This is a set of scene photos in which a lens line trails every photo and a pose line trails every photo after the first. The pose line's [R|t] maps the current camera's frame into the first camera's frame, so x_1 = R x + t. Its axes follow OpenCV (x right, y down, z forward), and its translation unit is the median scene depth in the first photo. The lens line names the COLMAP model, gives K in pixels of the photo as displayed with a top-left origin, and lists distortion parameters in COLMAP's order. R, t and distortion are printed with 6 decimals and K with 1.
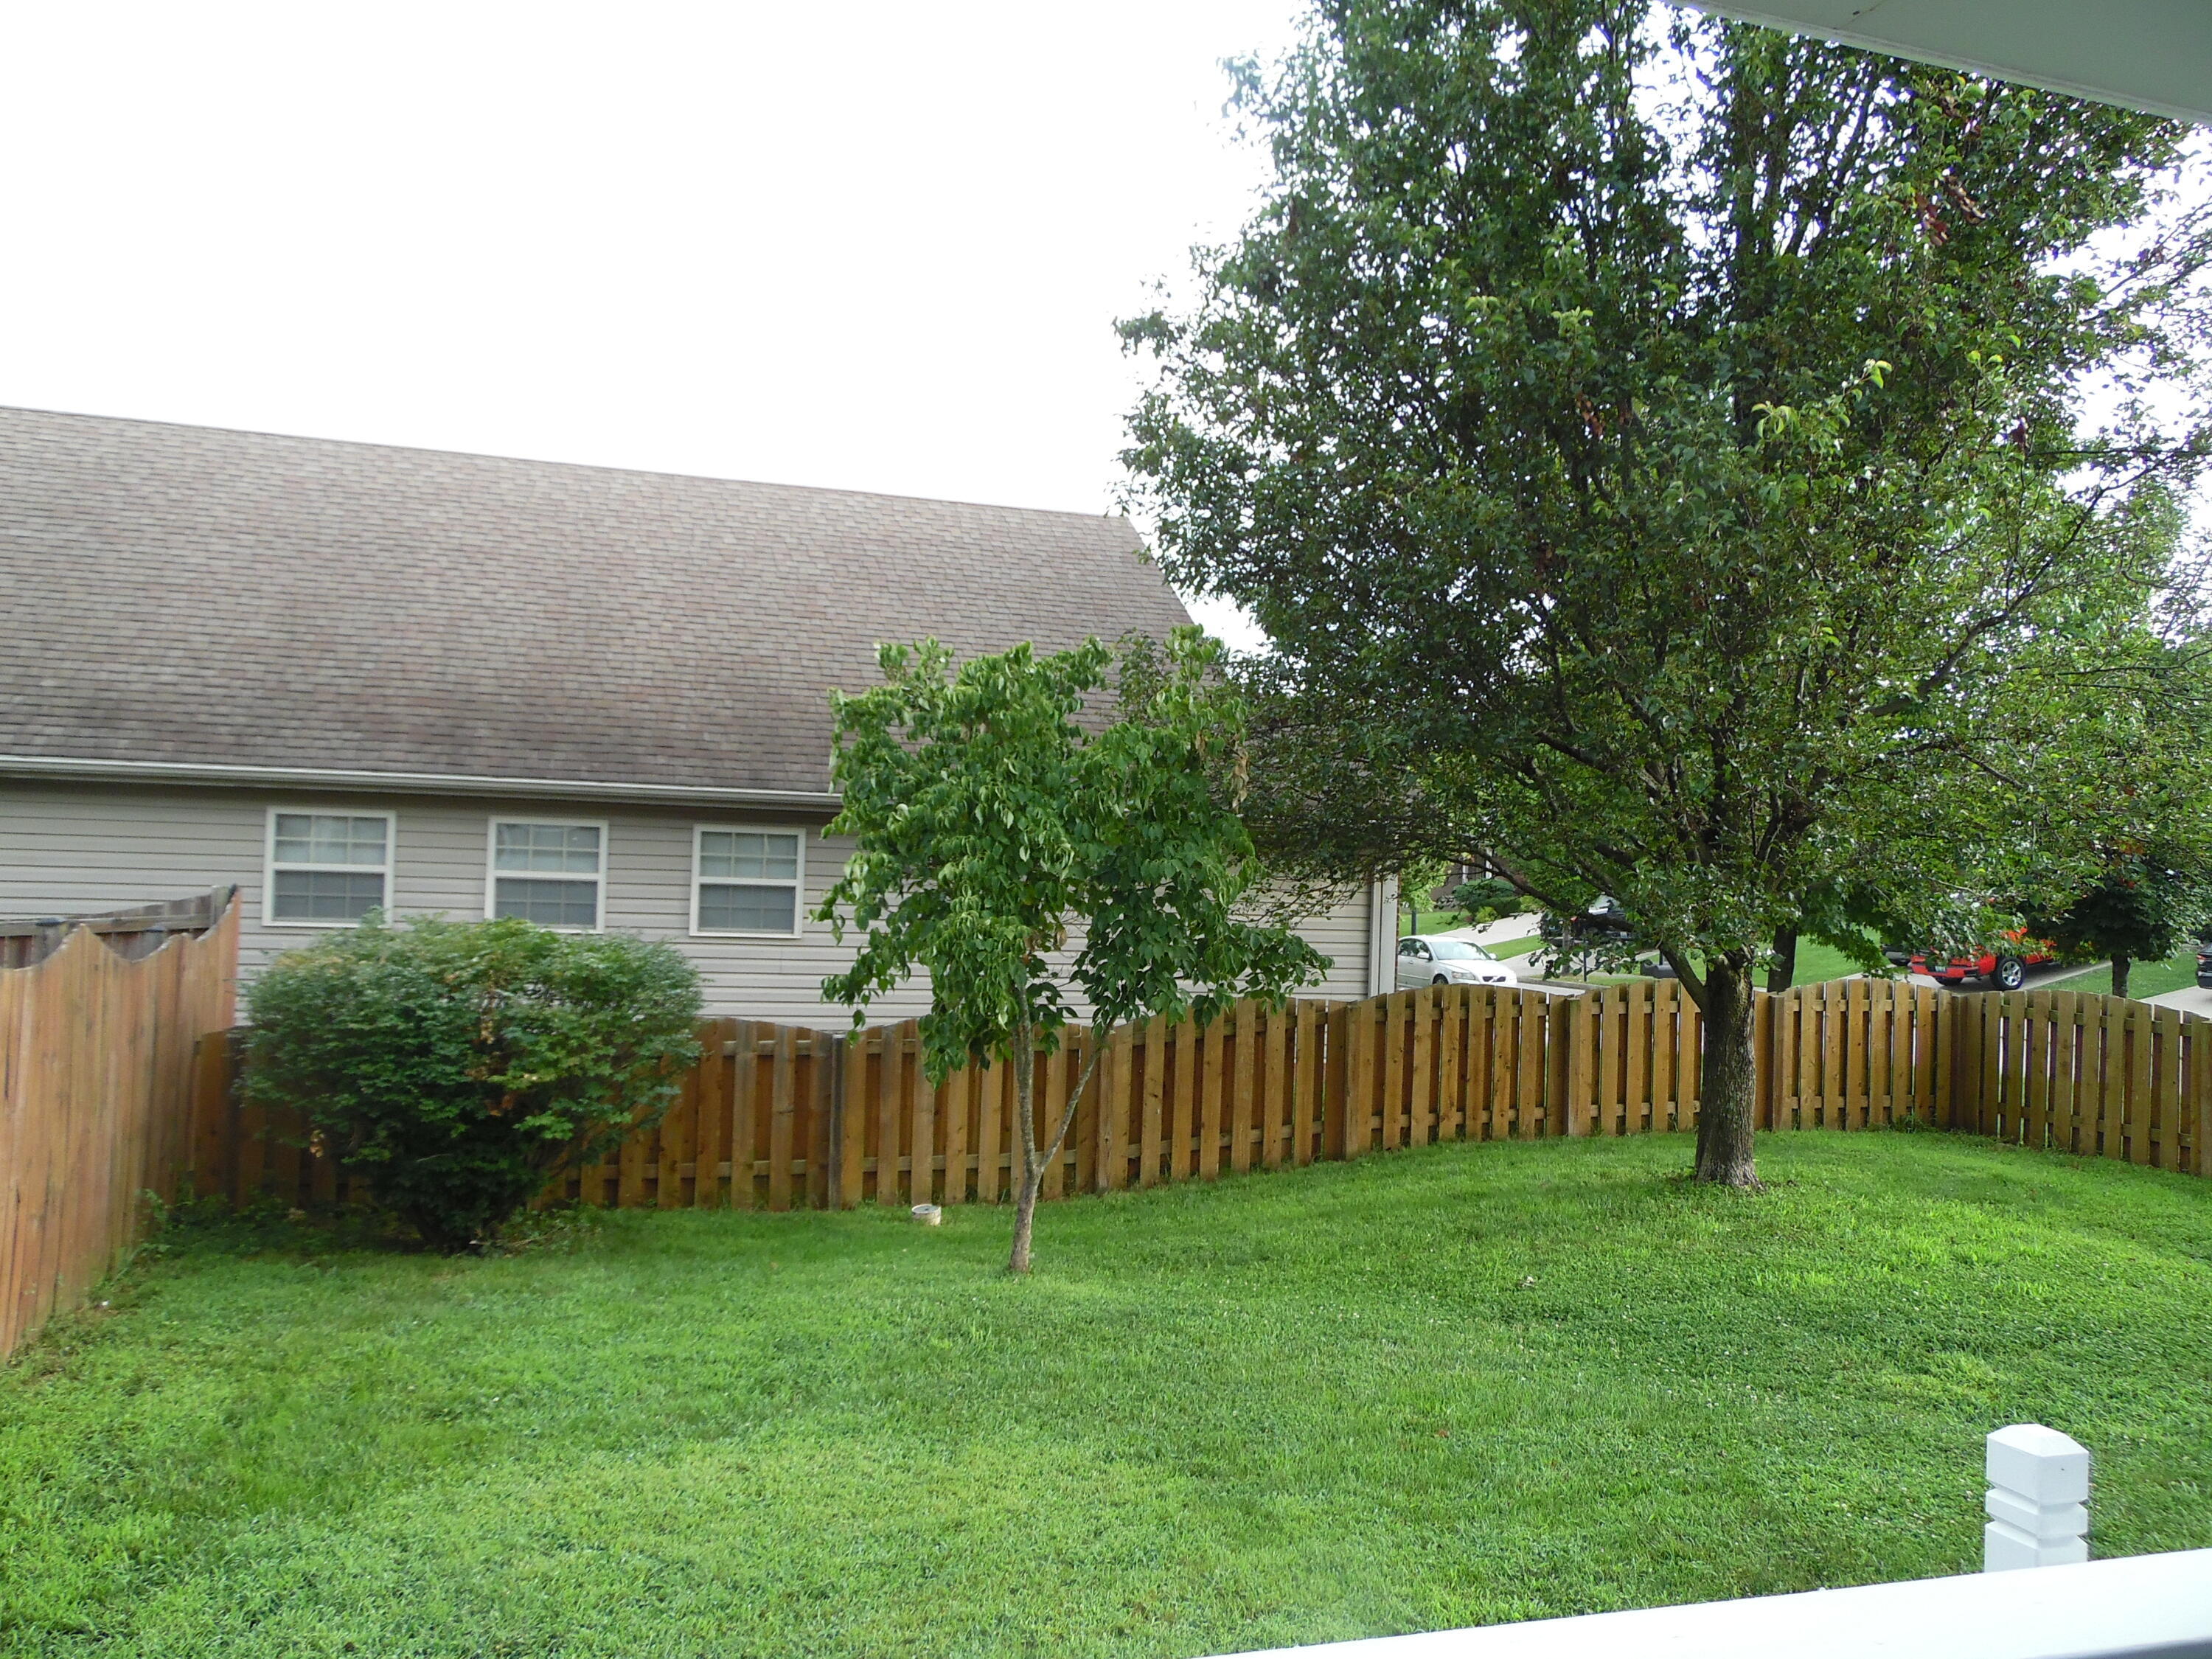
lens RADIAL K [[1838.6, 0, 1106.0], [0, 1838.6, 829.5], [0, 0, 1]] dist [0.001466, 0.083095]
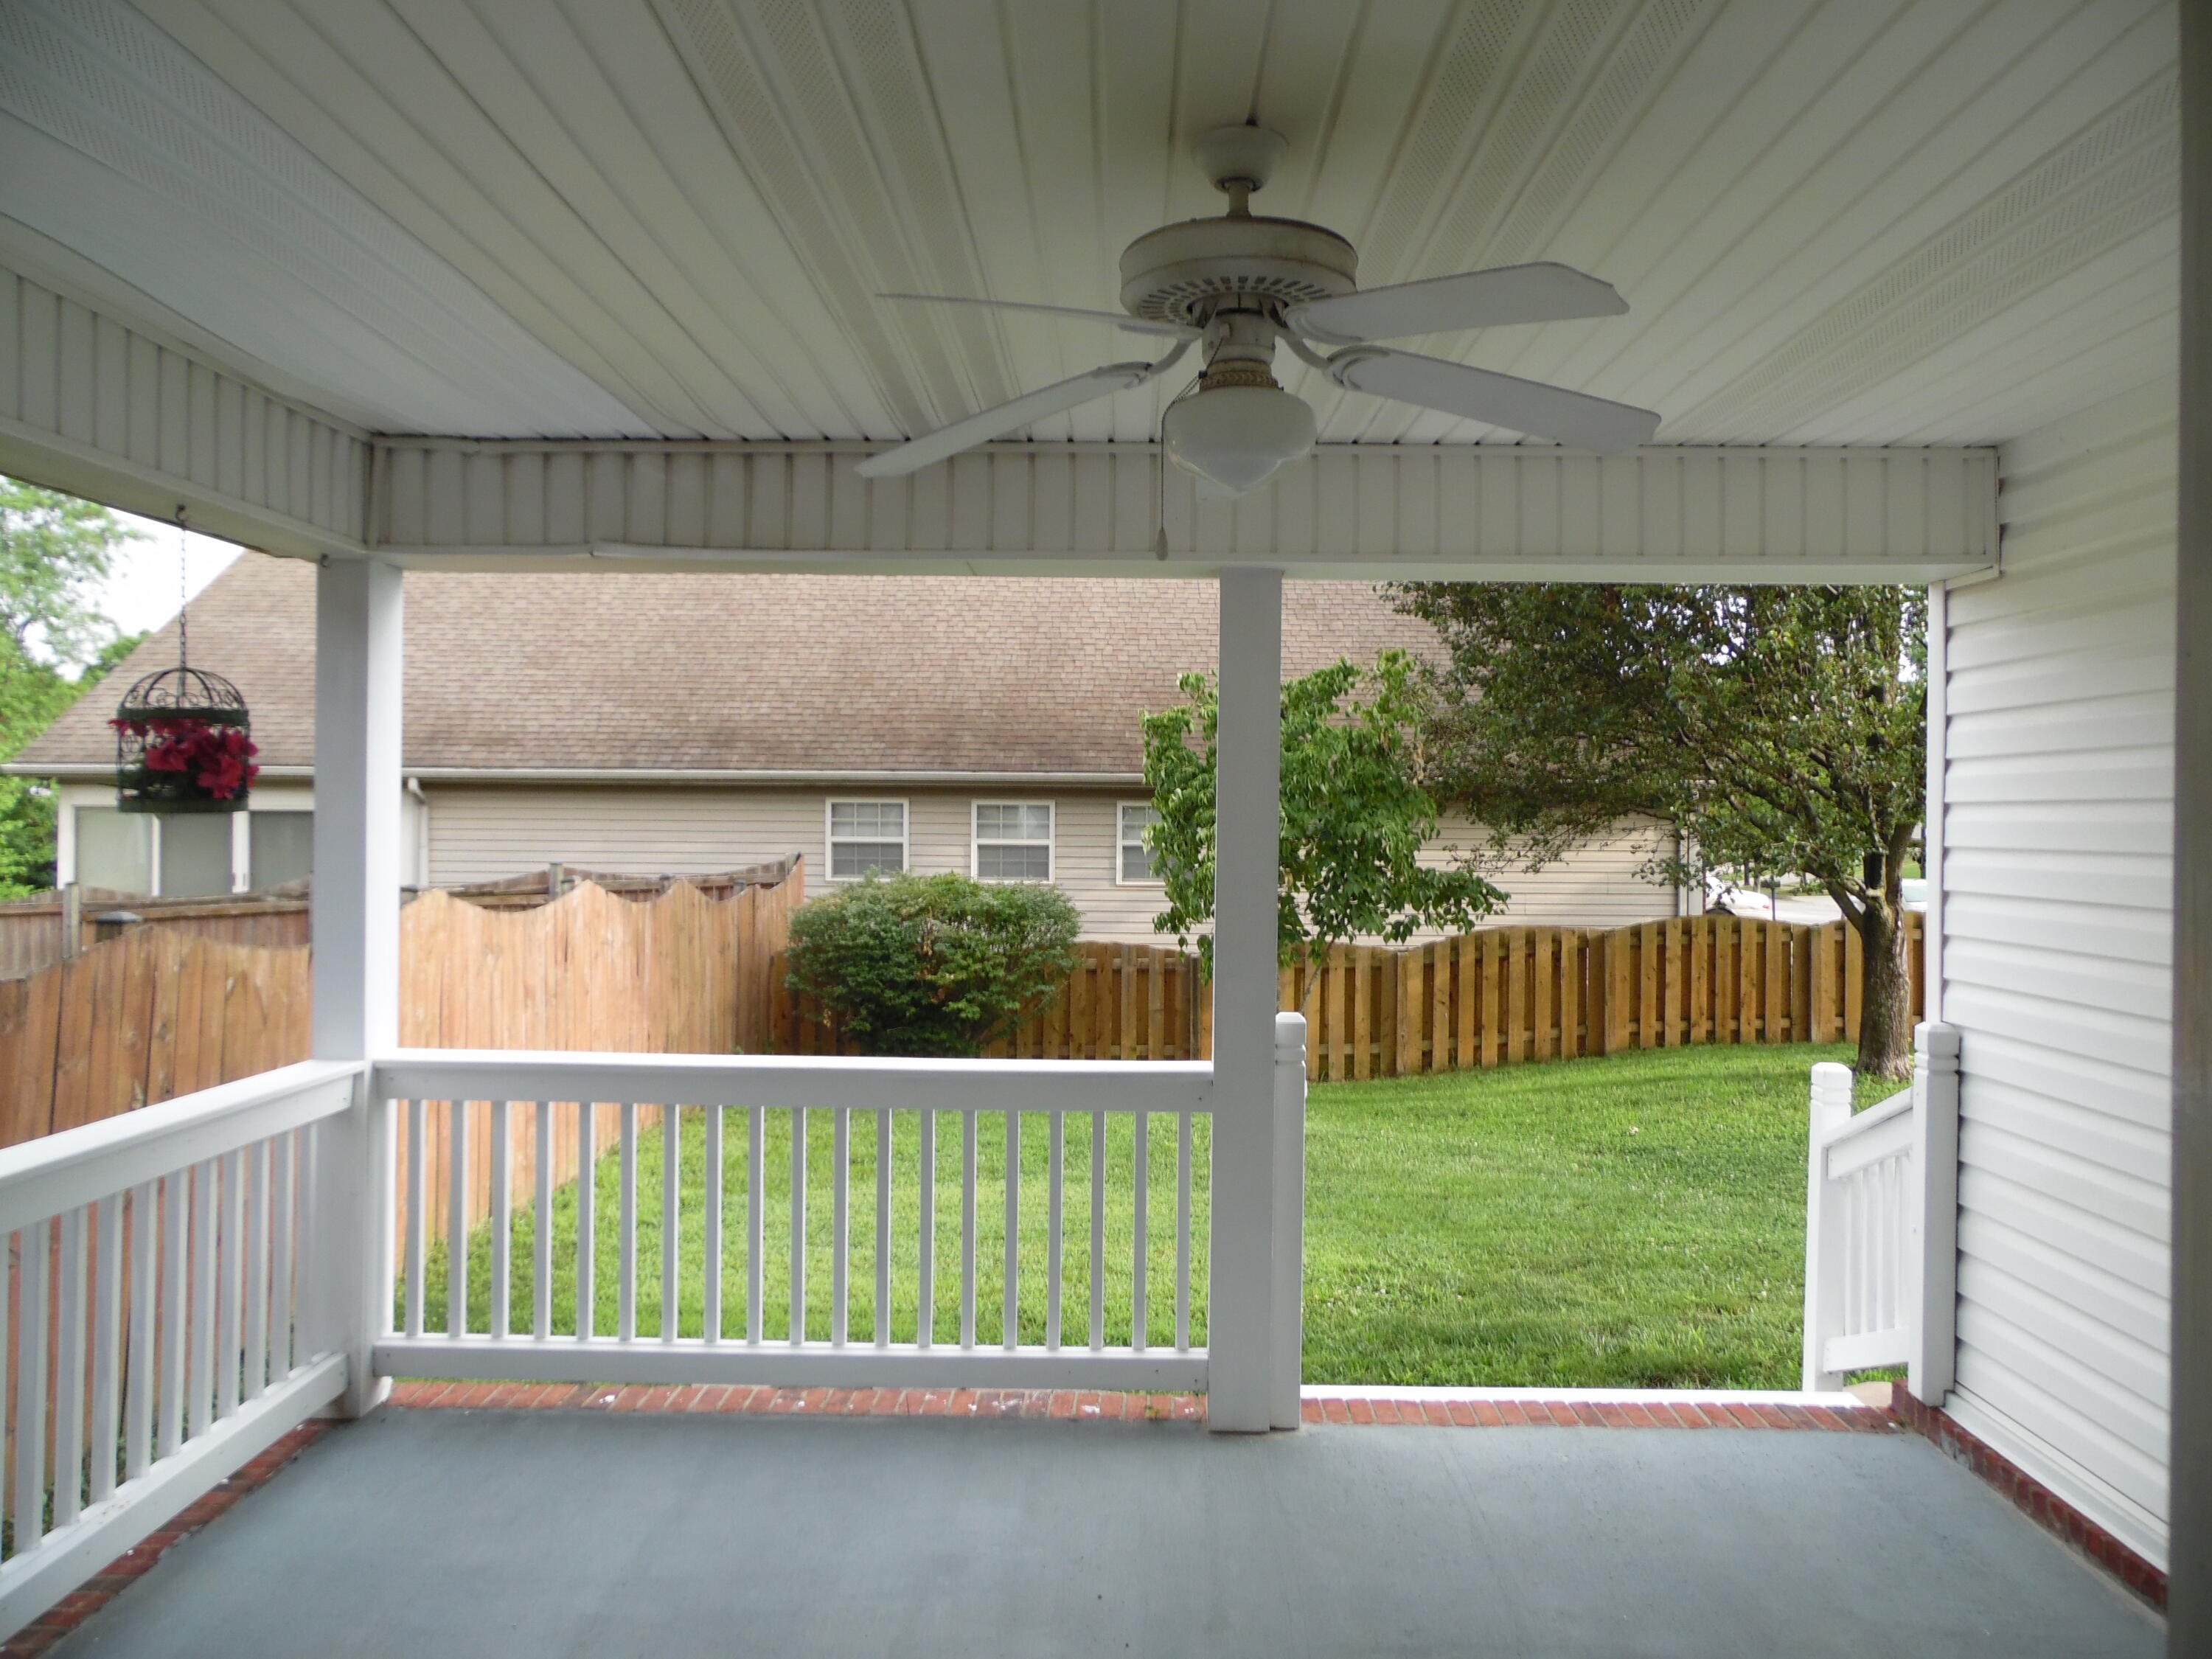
lens RADIAL K [[1707.8, 0, 1106.0], [0, 1707.8, 829.5], [0, 0, 1]] dist [-0.006485, 0.063497]
pose [[0.950376, -0.023230, -0.310234, 0.176640], [0.030137, 0.999393, 0.017489, -0.005043], [0.309639, -0.025971, 0.950499, -0.209138]]
